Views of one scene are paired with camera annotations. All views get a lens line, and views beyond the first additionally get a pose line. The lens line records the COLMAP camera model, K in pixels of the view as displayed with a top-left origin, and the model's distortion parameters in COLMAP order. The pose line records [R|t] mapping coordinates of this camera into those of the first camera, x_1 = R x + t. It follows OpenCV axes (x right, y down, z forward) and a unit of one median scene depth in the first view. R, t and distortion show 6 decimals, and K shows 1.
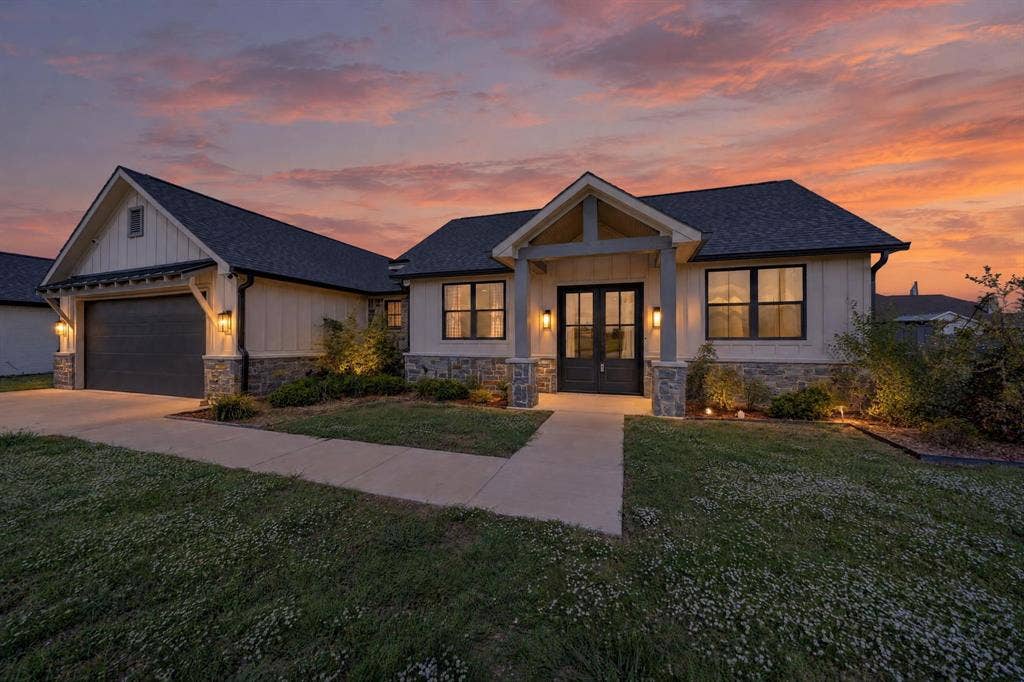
lens RADIAL K [[357.2, 0, 514.8], [0, 357.2, 333.0], [0, 0, 1]] dist [-0.018875, 0.000245]
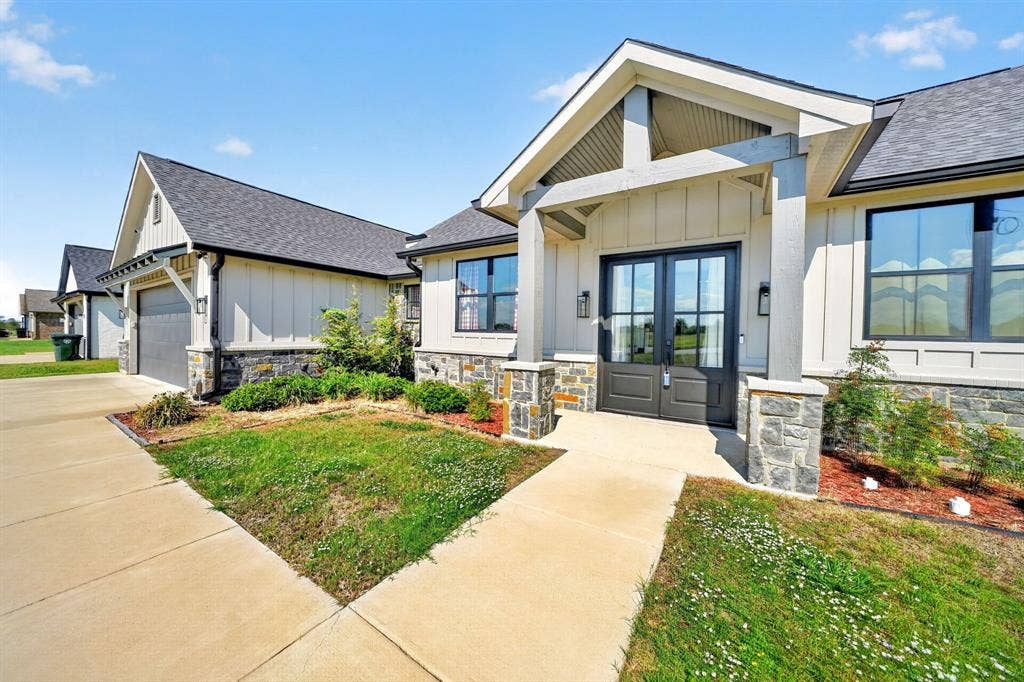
lens RADIAL K [[357.2, 0, 514.8], [0, 357.2, 333.0], [0, 0, 1]] dist [-0.018875, 0.000245]
pose [[0.966066, 0.014153, -0.257909, 0.143122], [-0.009000, 0.999736, 0.021150, 0.004095], [0.258140, -0.018111, 0.965938, 0.311167]]
